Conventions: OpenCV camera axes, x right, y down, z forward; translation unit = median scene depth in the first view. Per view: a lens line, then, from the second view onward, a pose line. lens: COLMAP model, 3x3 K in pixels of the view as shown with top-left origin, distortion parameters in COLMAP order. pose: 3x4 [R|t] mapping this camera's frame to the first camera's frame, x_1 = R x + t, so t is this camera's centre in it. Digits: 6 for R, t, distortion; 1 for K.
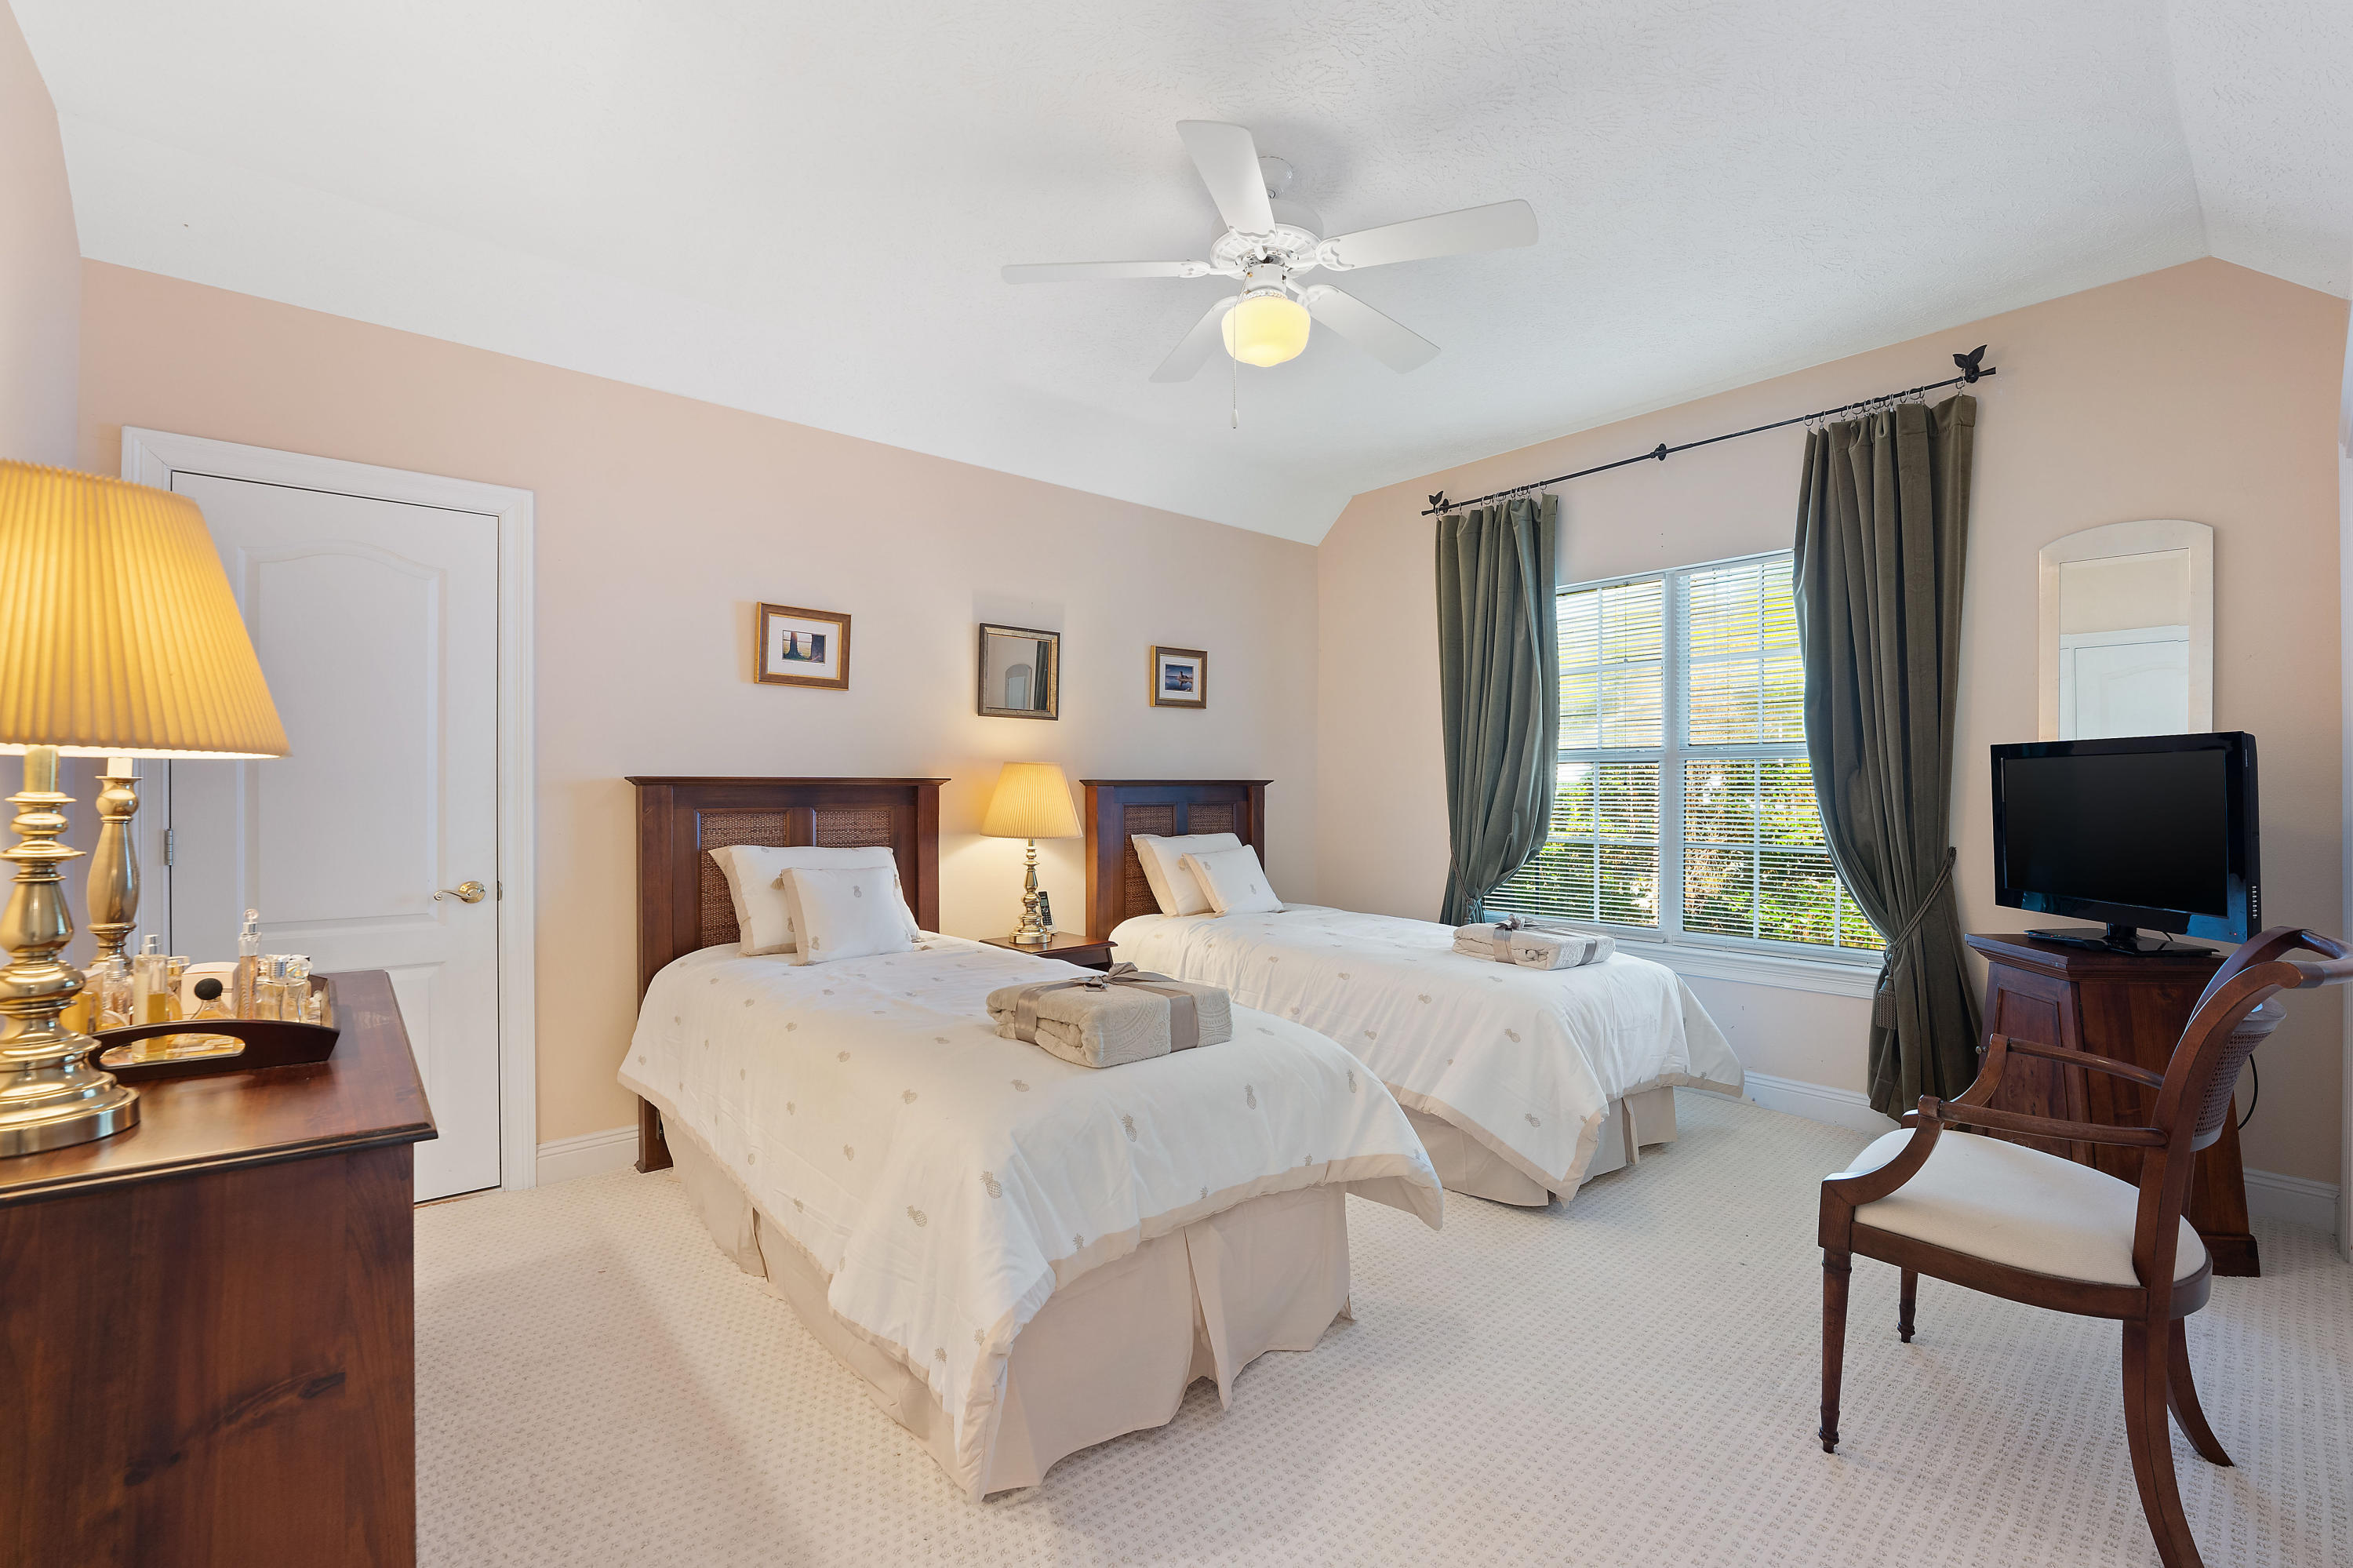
lens RADIAL K [[1004.9, 0, 1176.5], [0, 1004.9, 784.0], [0, 0, 1]] dist [-0.024059, 0.000174]
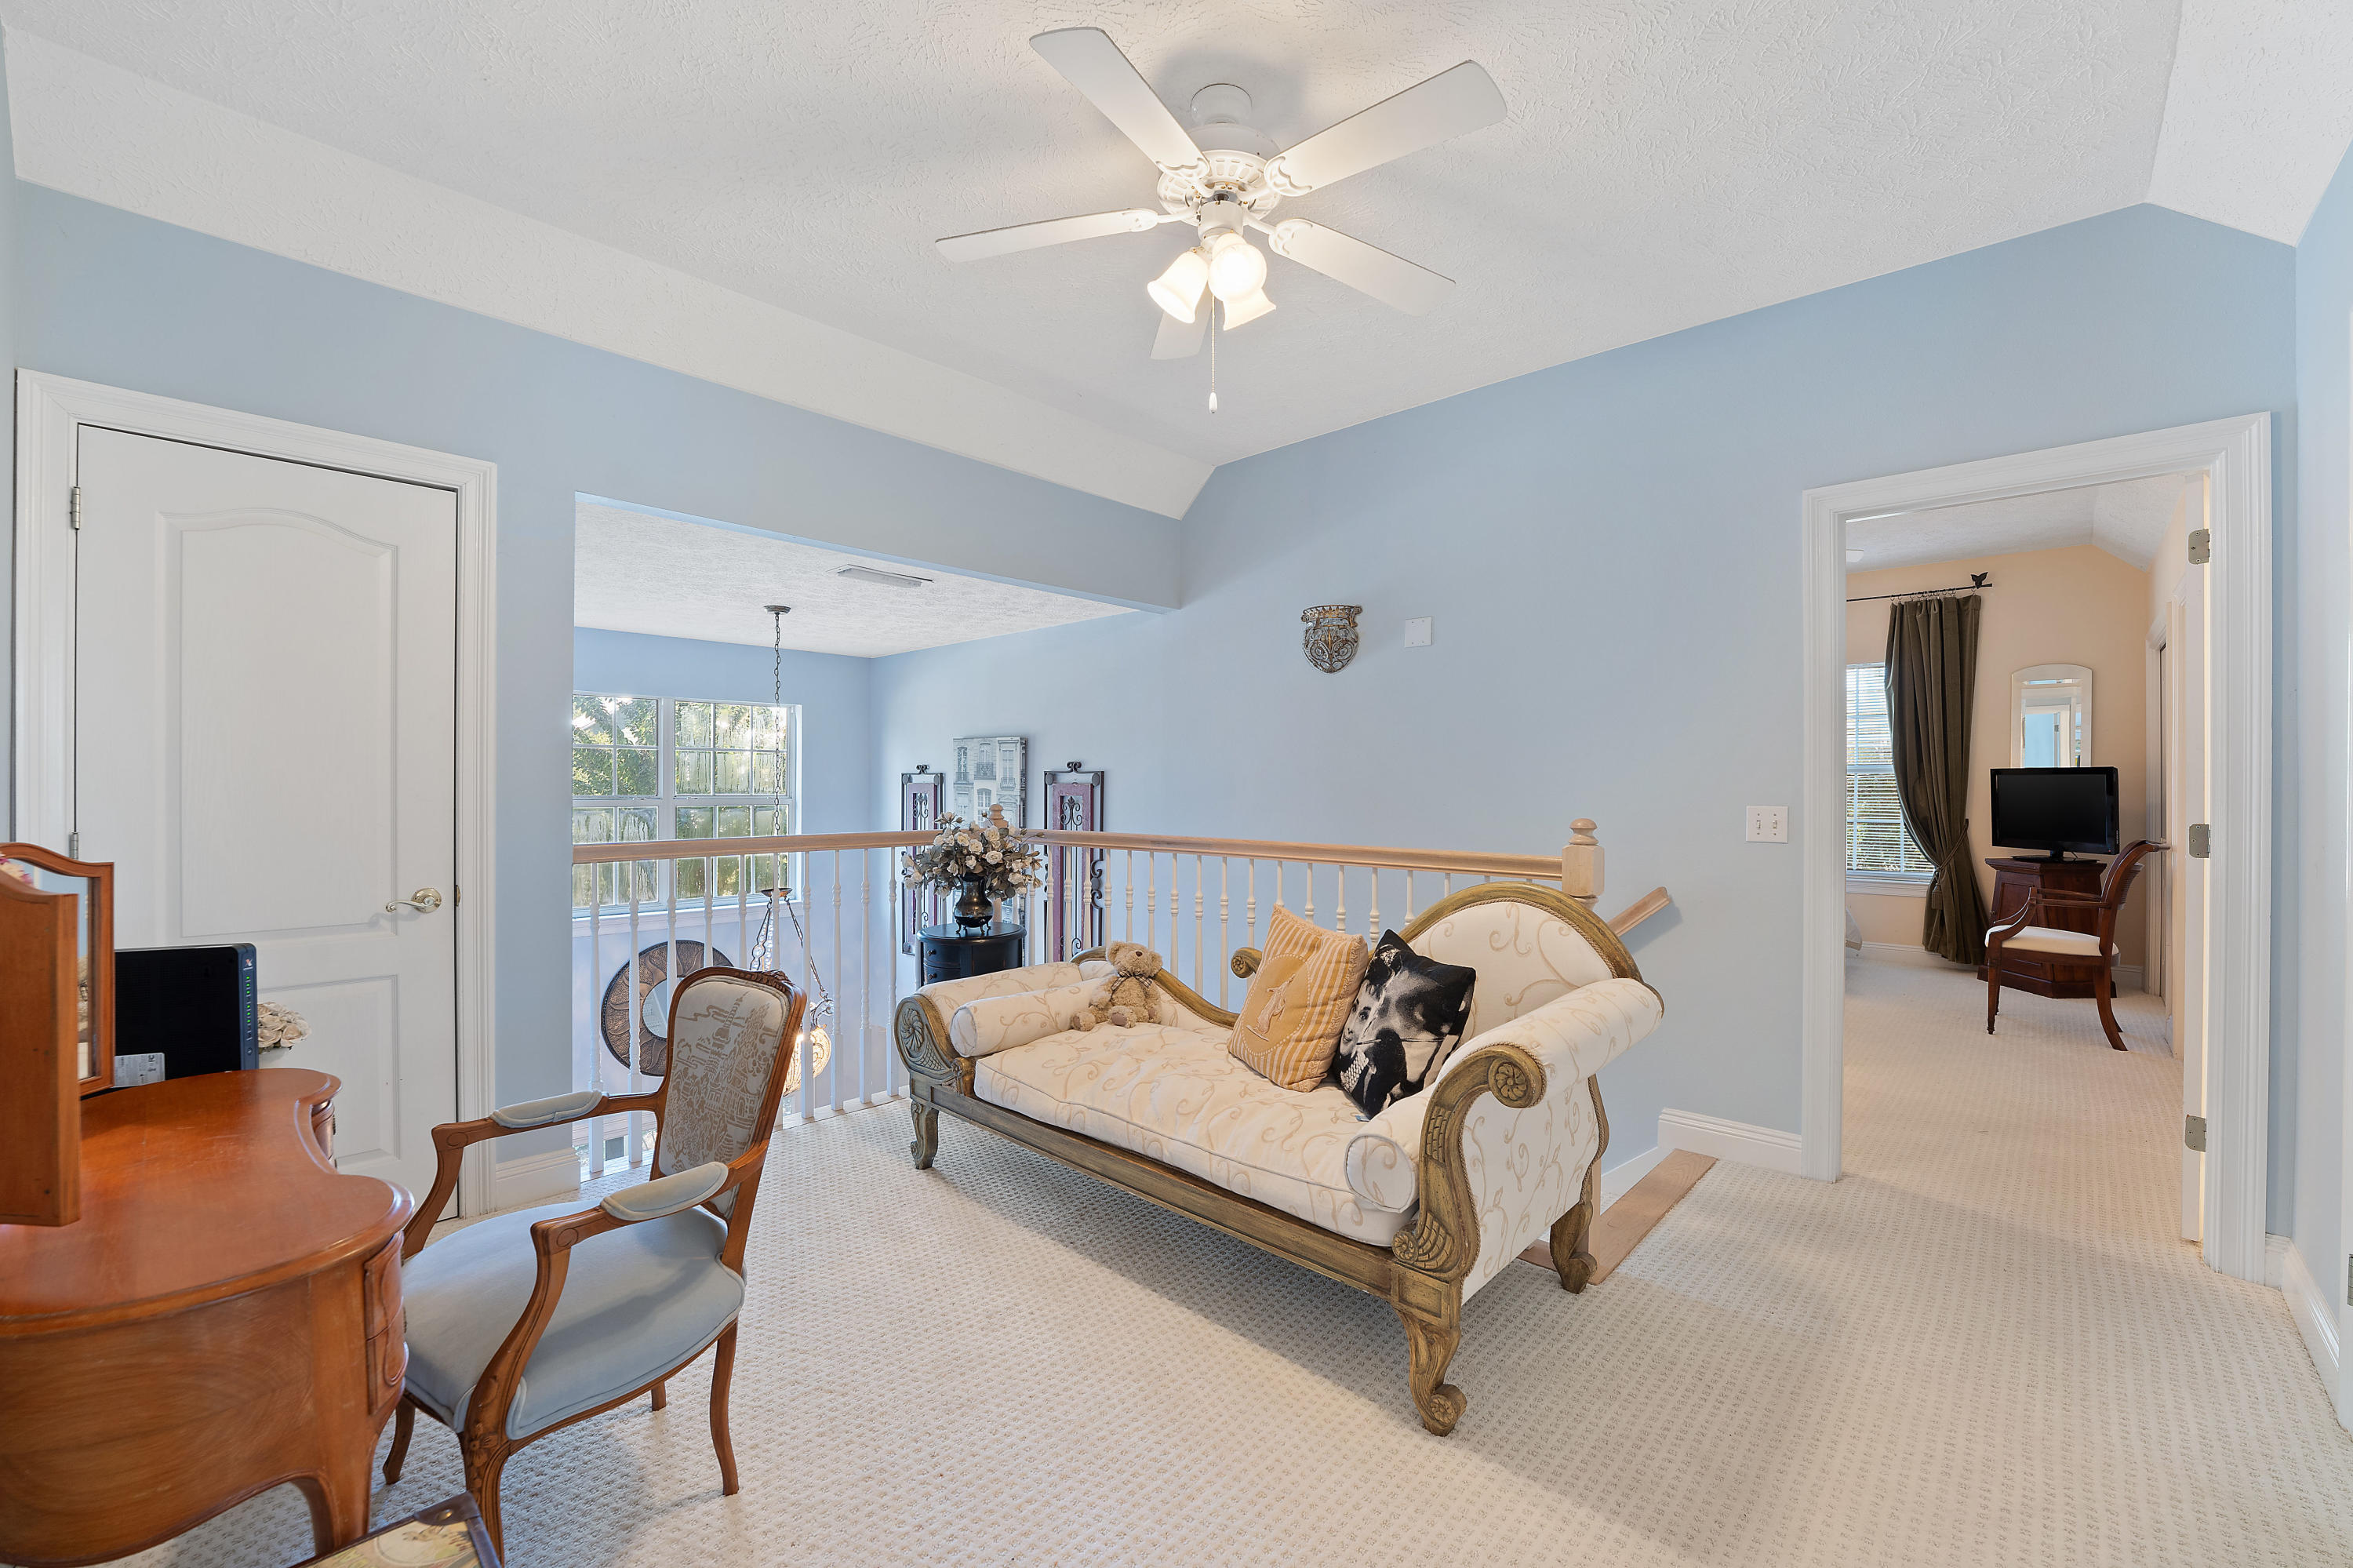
lens RADIAL K [[972.6, 0, 1188.8], [0, 972.6, 765.6], [0, 0, 1]] dist [-0.026520, 0.000416]
pose [[0.992396, 0.016822, 0.121934, -0.917576], [-0.016058, 0.999845, -0.007250, -0.003905], [-0.122037, 0.005237, 0.992512, -0.659564]]
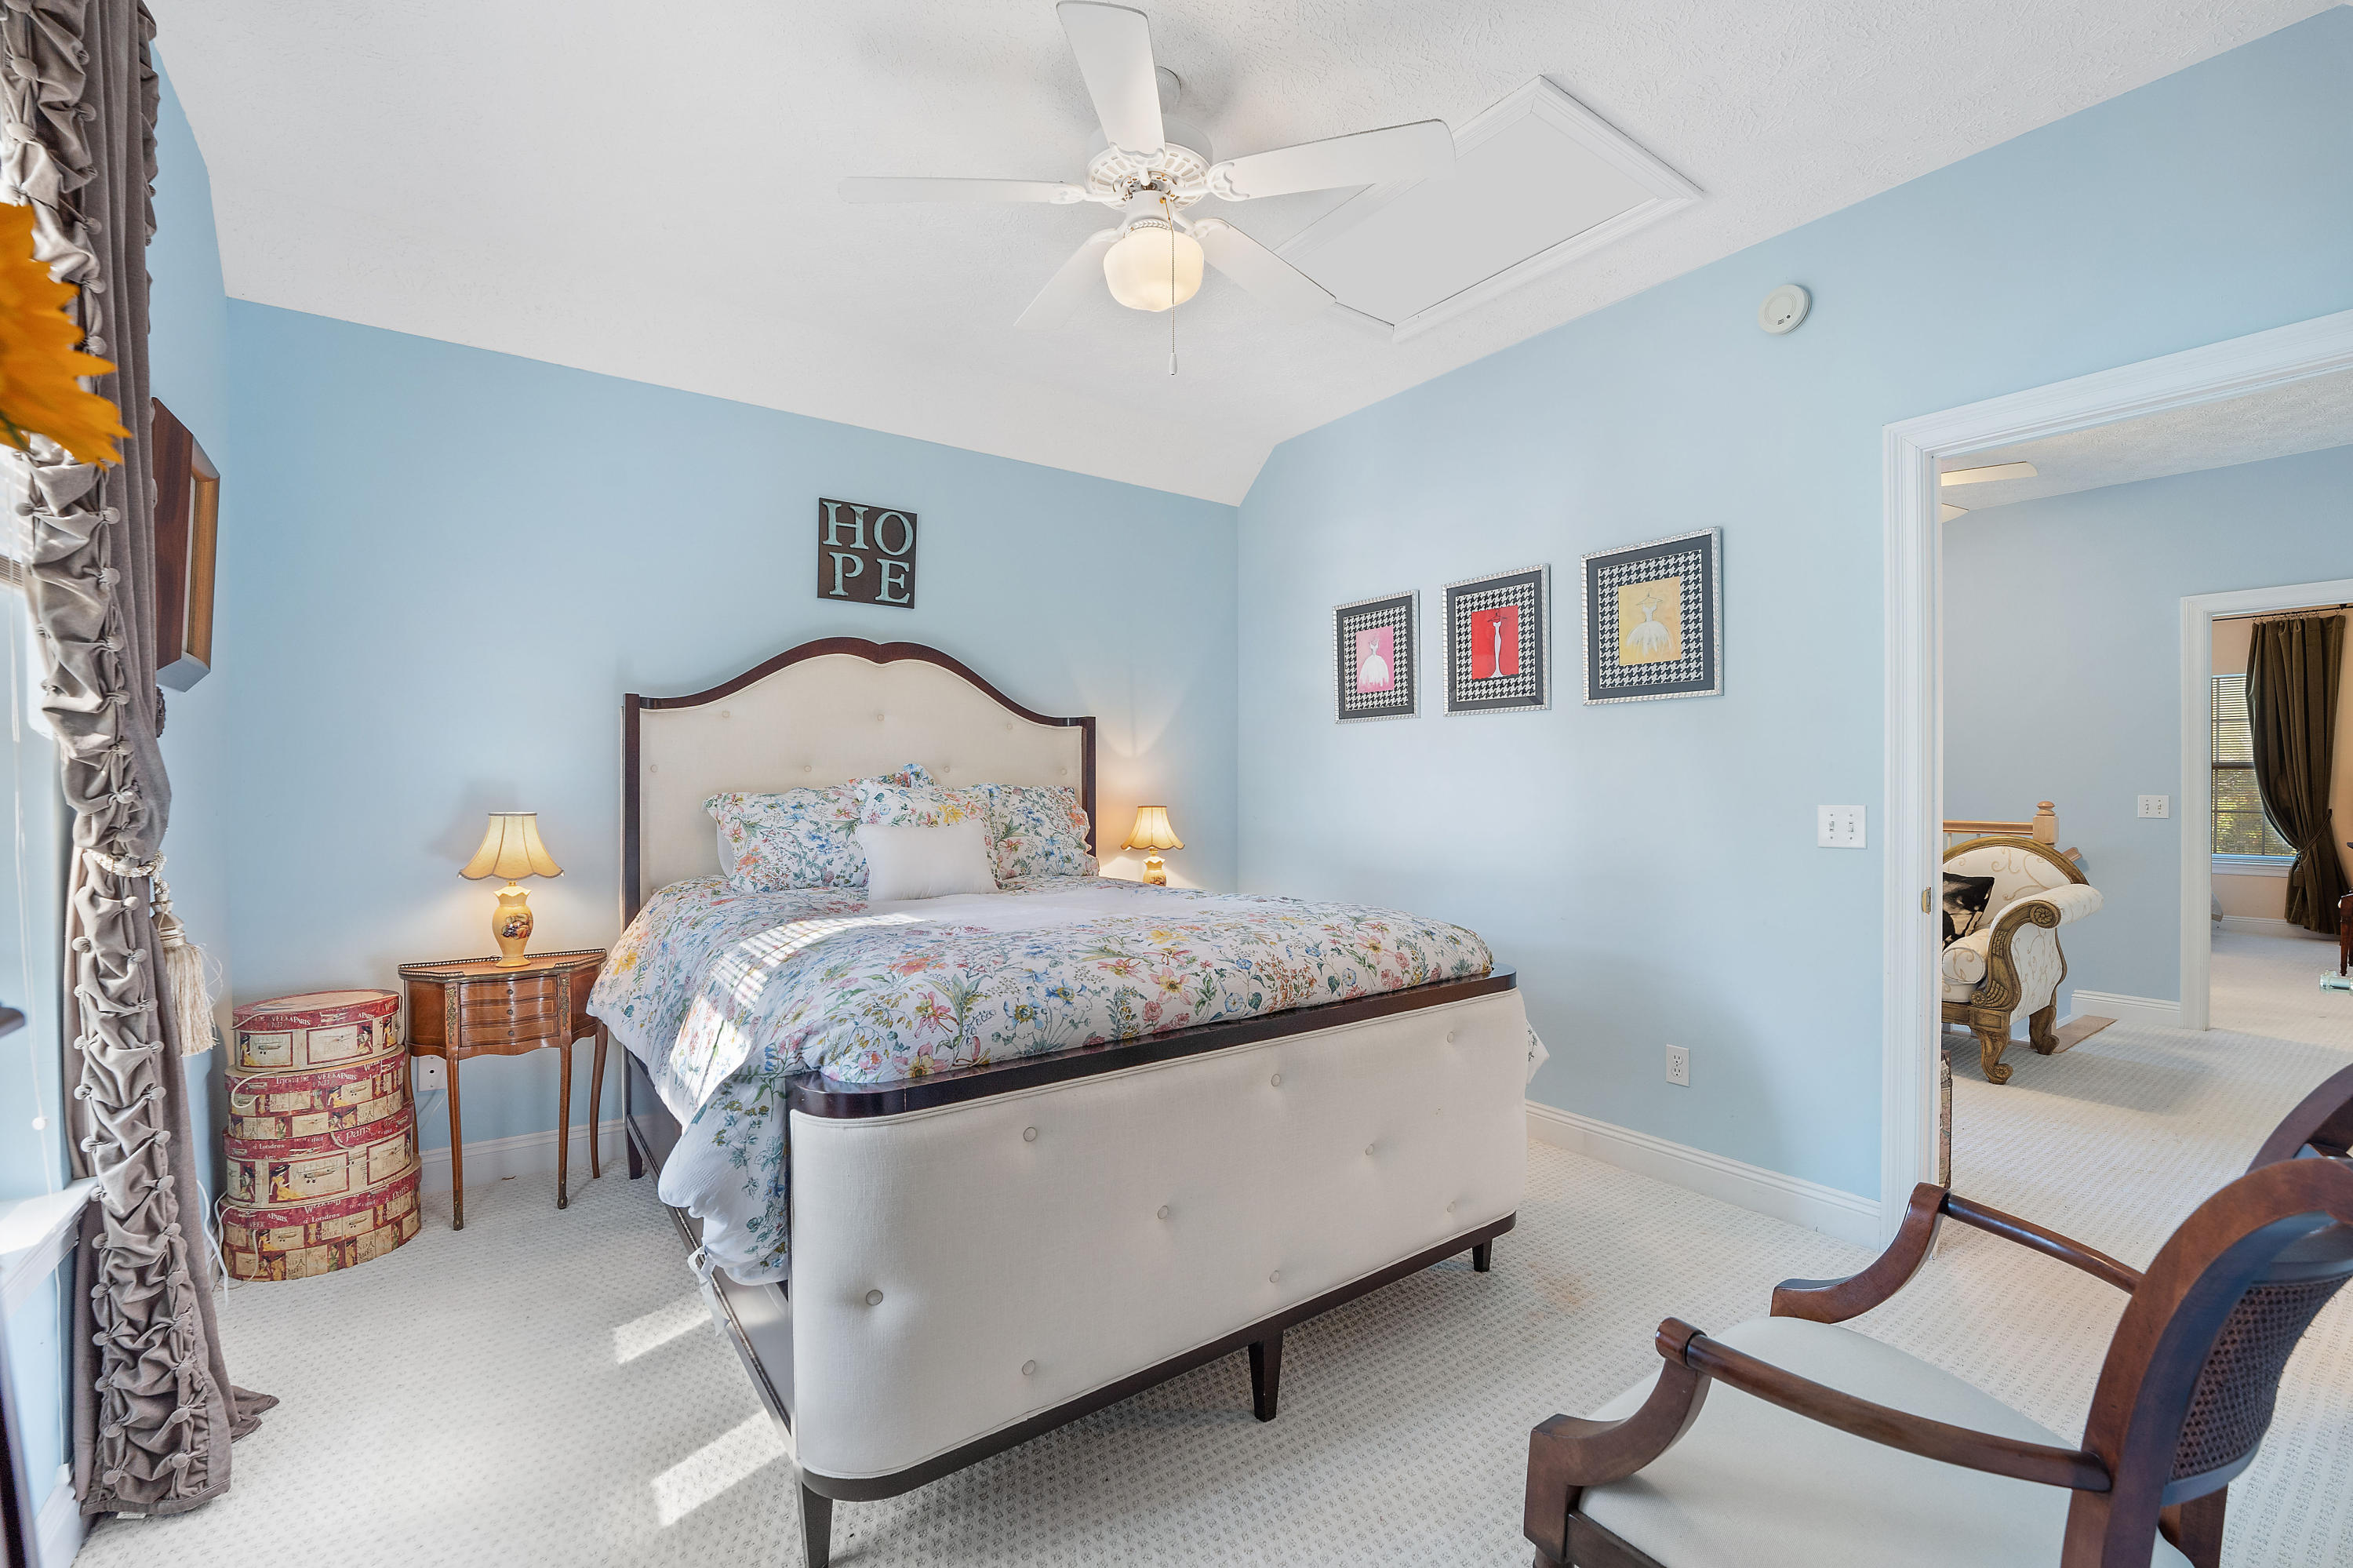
lens RADIAL K [[995.7, 0, 1177.2], [0, 995.7, 788.1], [0, 0, 1]] dist [-0.022037, 0.000668]
pose [[0.996197, 0.002689, -0.087086, -1.538518], [-0.001756, 0.999940, 0.010783, -0.004062], [0.087110, -0.010590, 0.996142, -1.341507]]
